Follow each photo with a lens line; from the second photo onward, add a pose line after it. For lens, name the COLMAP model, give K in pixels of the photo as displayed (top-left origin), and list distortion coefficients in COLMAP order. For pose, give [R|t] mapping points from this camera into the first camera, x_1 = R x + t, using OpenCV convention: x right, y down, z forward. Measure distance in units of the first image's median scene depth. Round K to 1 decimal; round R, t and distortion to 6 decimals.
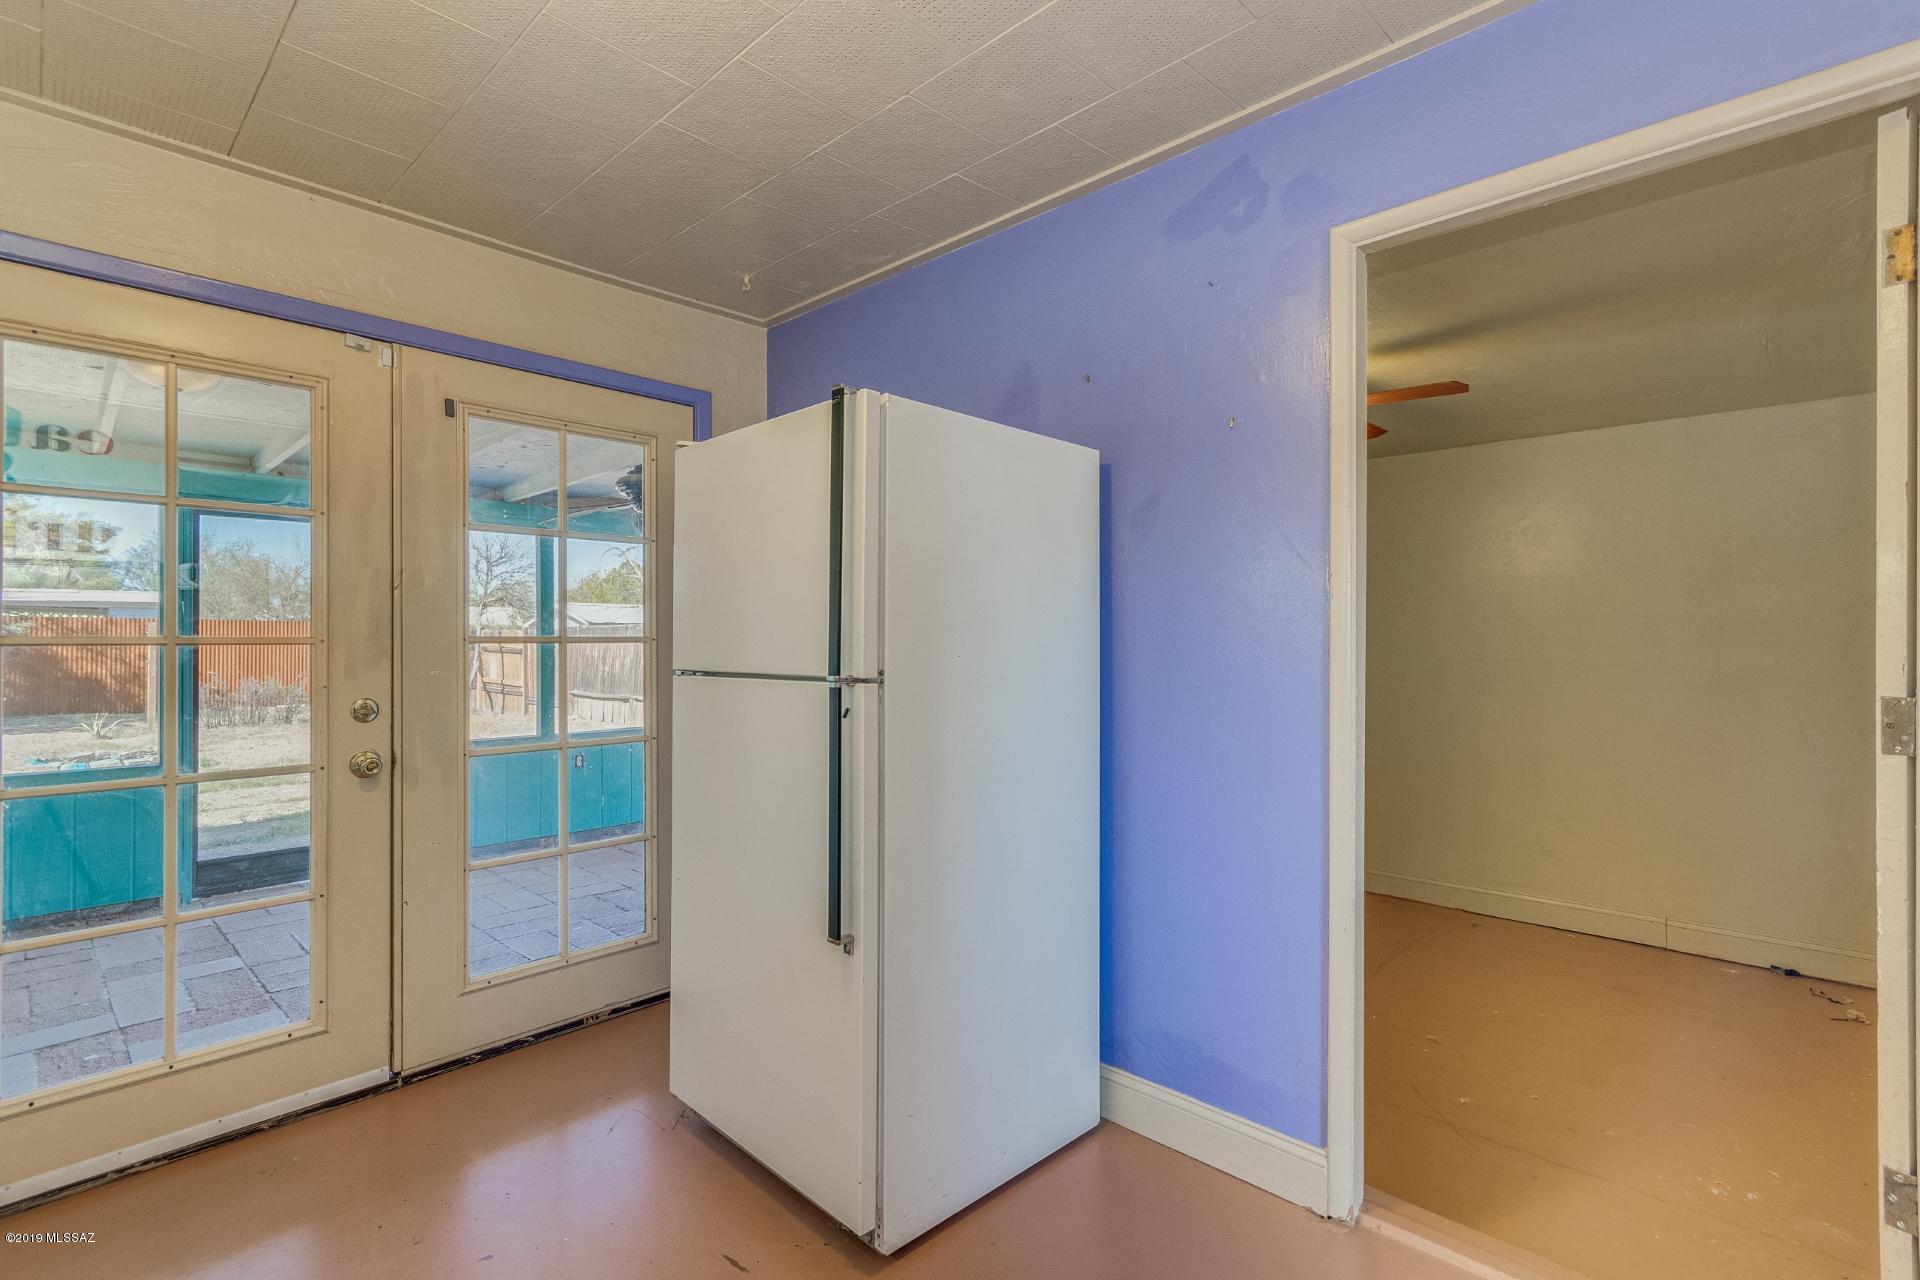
lens RADIAL K [[884.5, 0, 960.0], [0, 884.5, 640.0], [0, 0, 1]] dist [-0.002015, -0.000486]
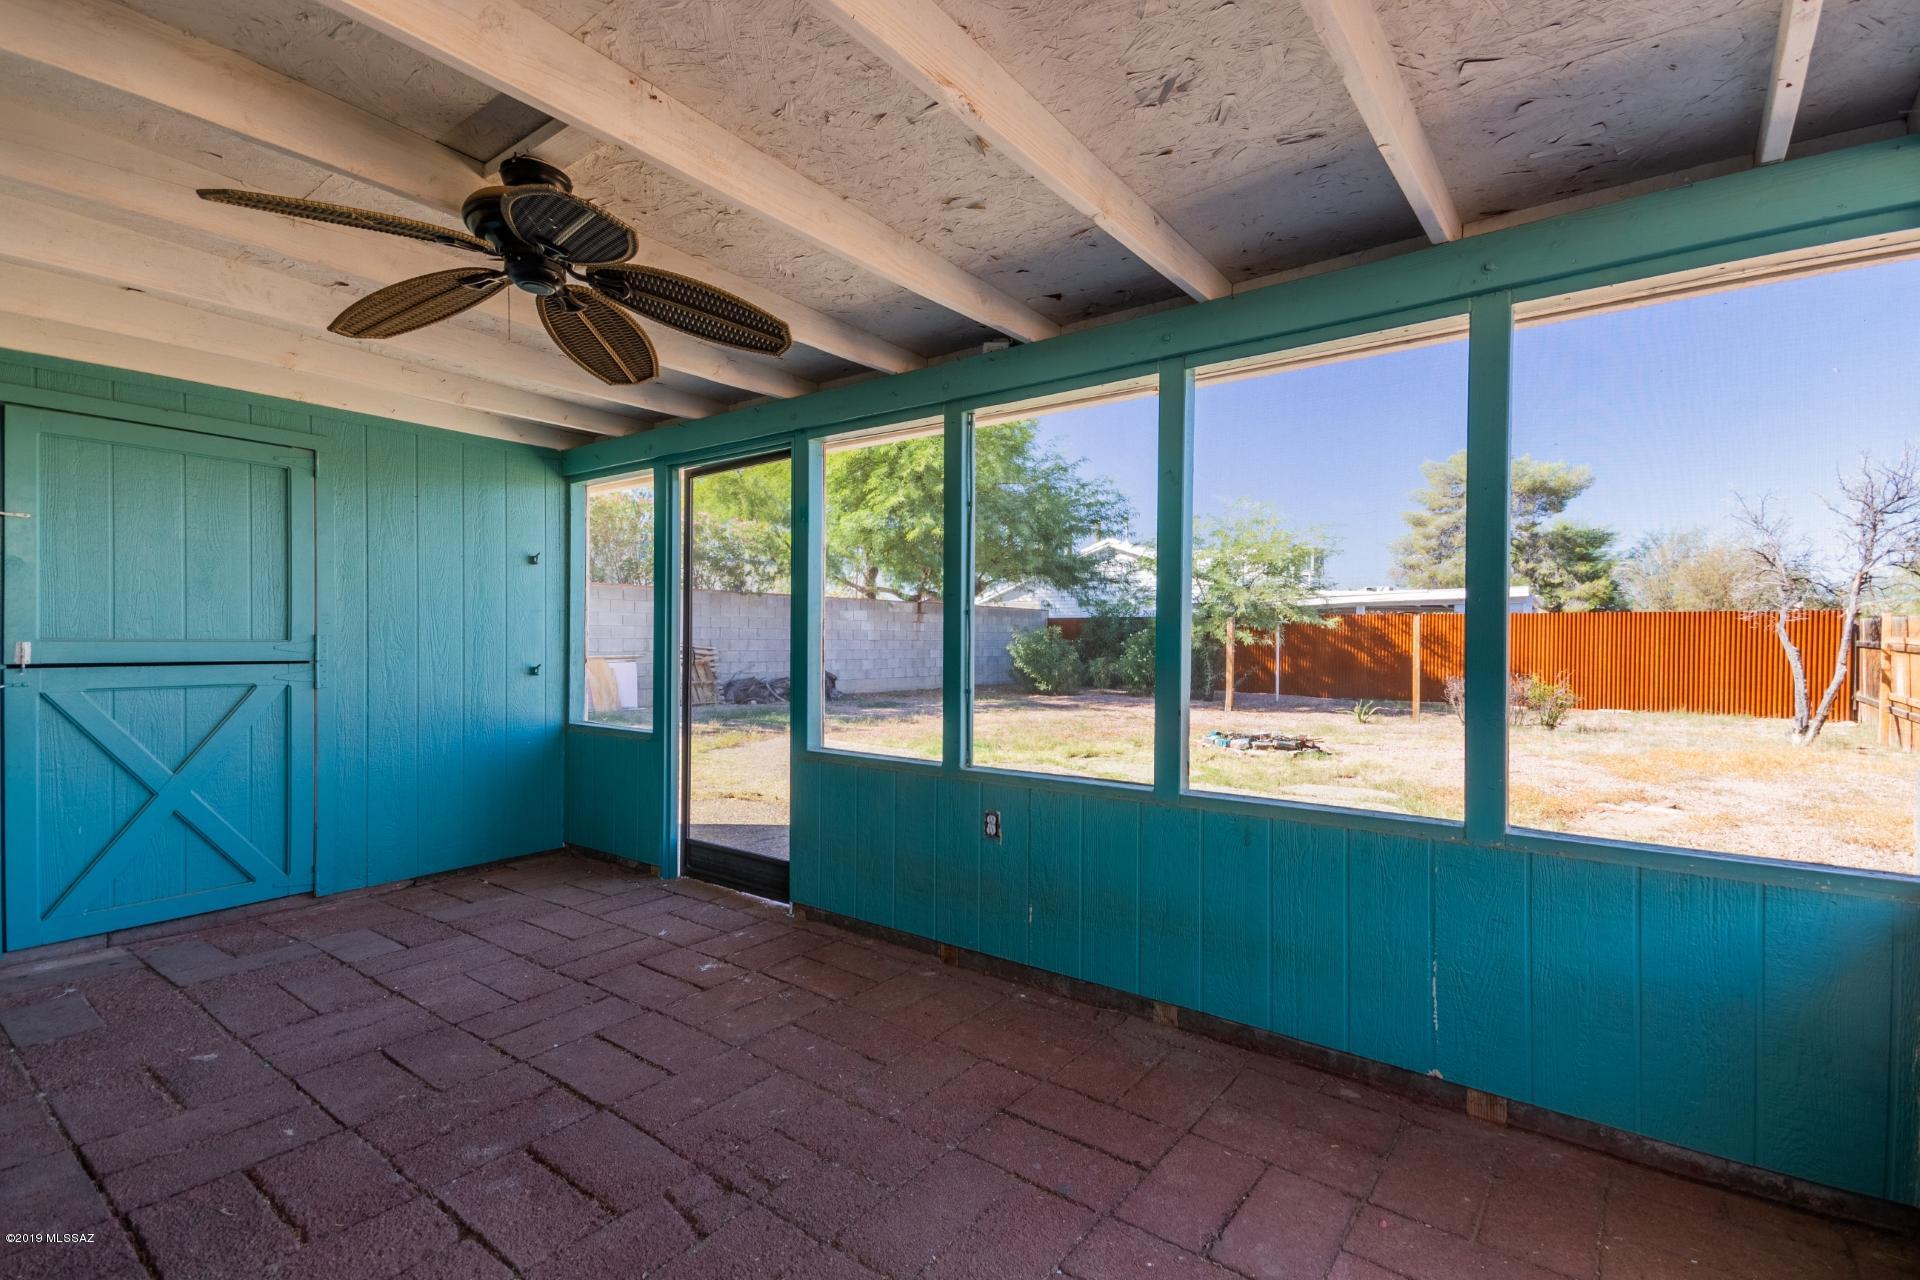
lens RADIAL K [[903.5, 0, 960.0], [0, 903.5, 640.0], [0, 0, 1]] dist [0.027190, -0.000130]
pose [[0.097759, 0.003745, -0.995203, 0.044141], [-0.004590, 0.999984, 0.003312, 0.007544], [0.995200, 0.004244, 0.097775, 0.319716]]
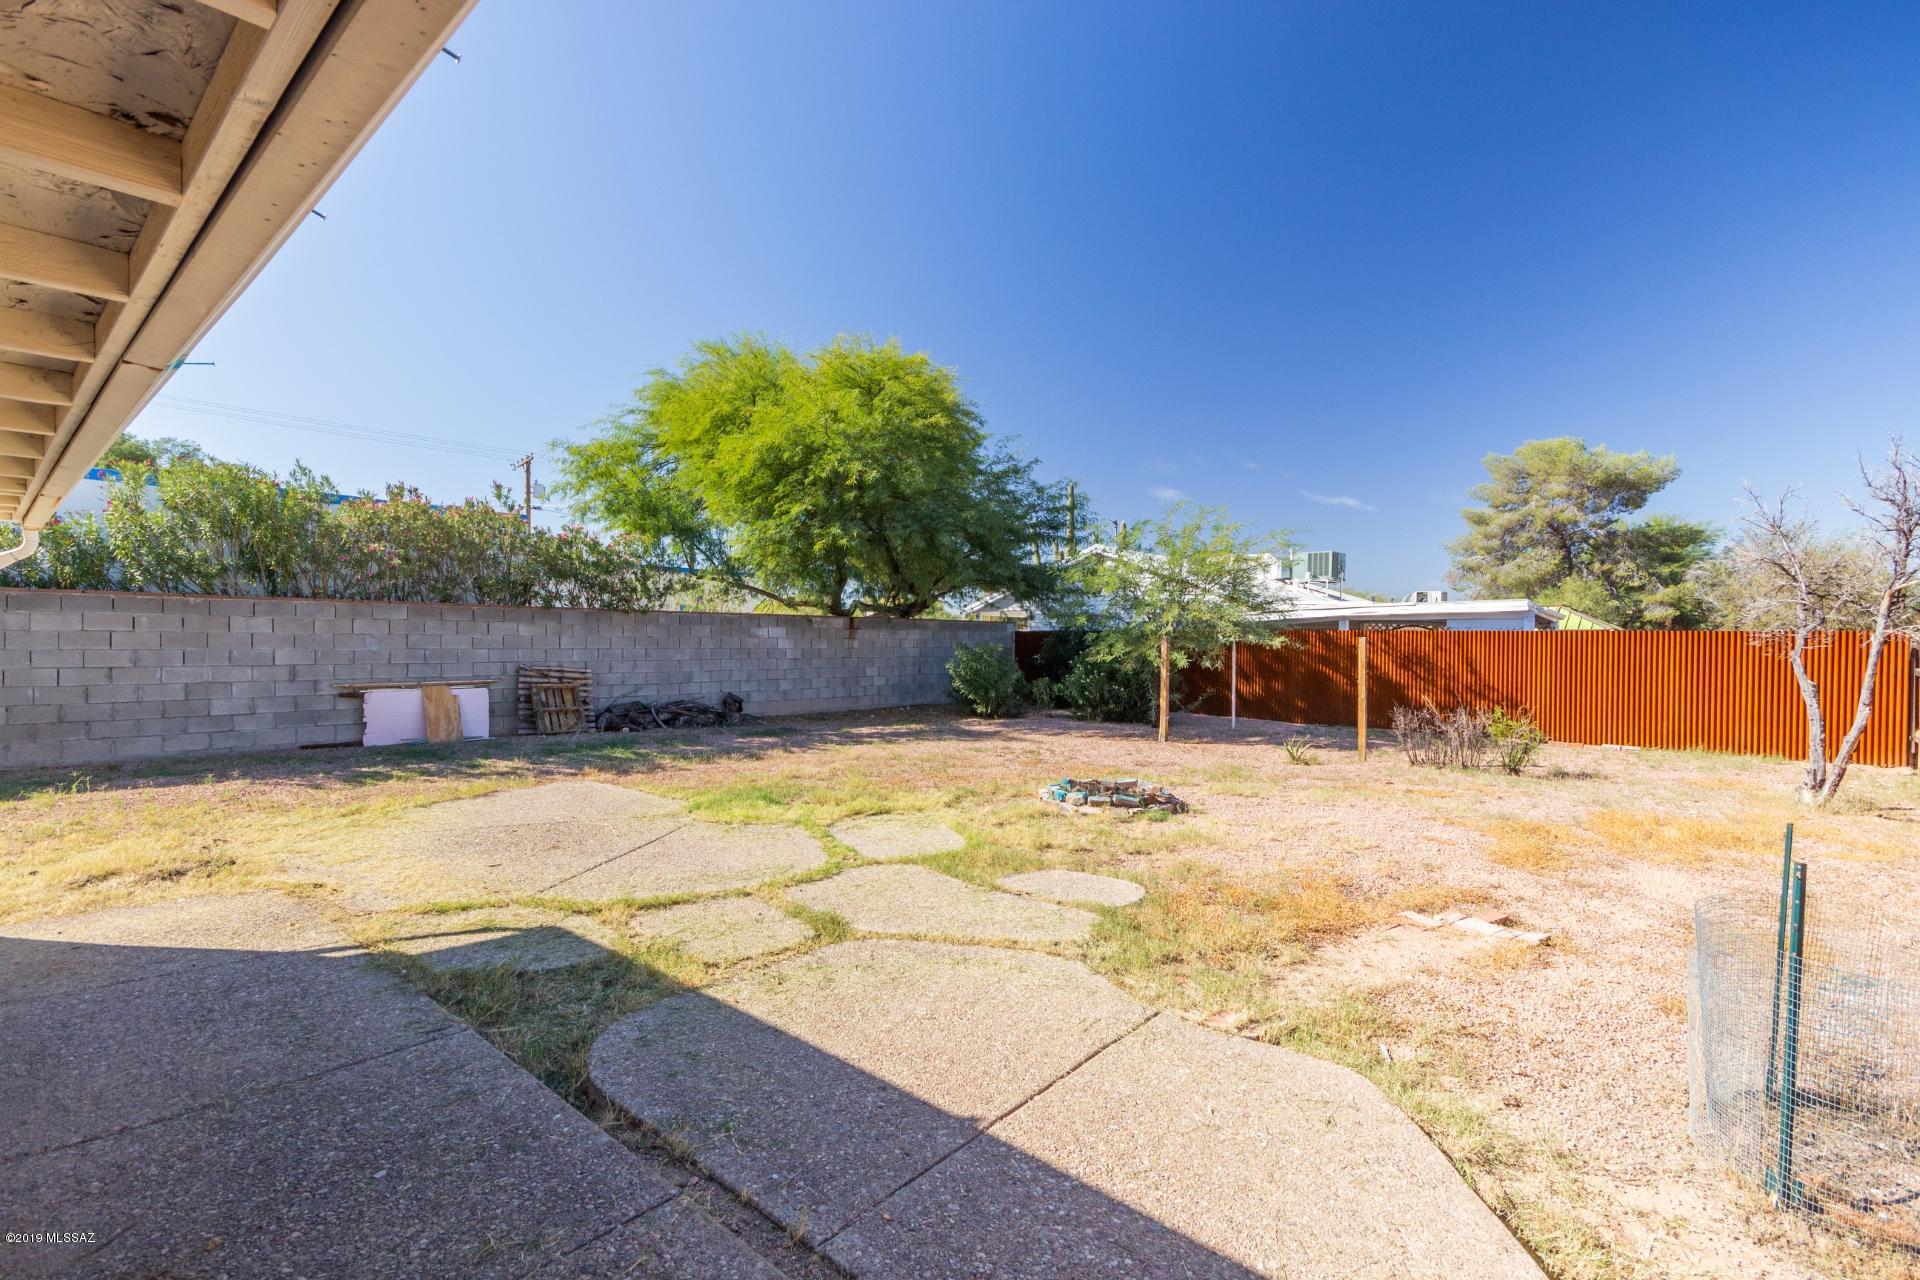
lens RADIAL K [[903.5, 0, 960.0], [0, 903.5, 640.0], [0, 0, 1]] dist [0.027190, -0.000130]
pose [[0.007121, 0.003212, -0.999969, -0.032952], [-0.005297, 0.999981, 0.003174, -0.013732], [0.999961, 0.005274, 0.007138, 0.505900]]
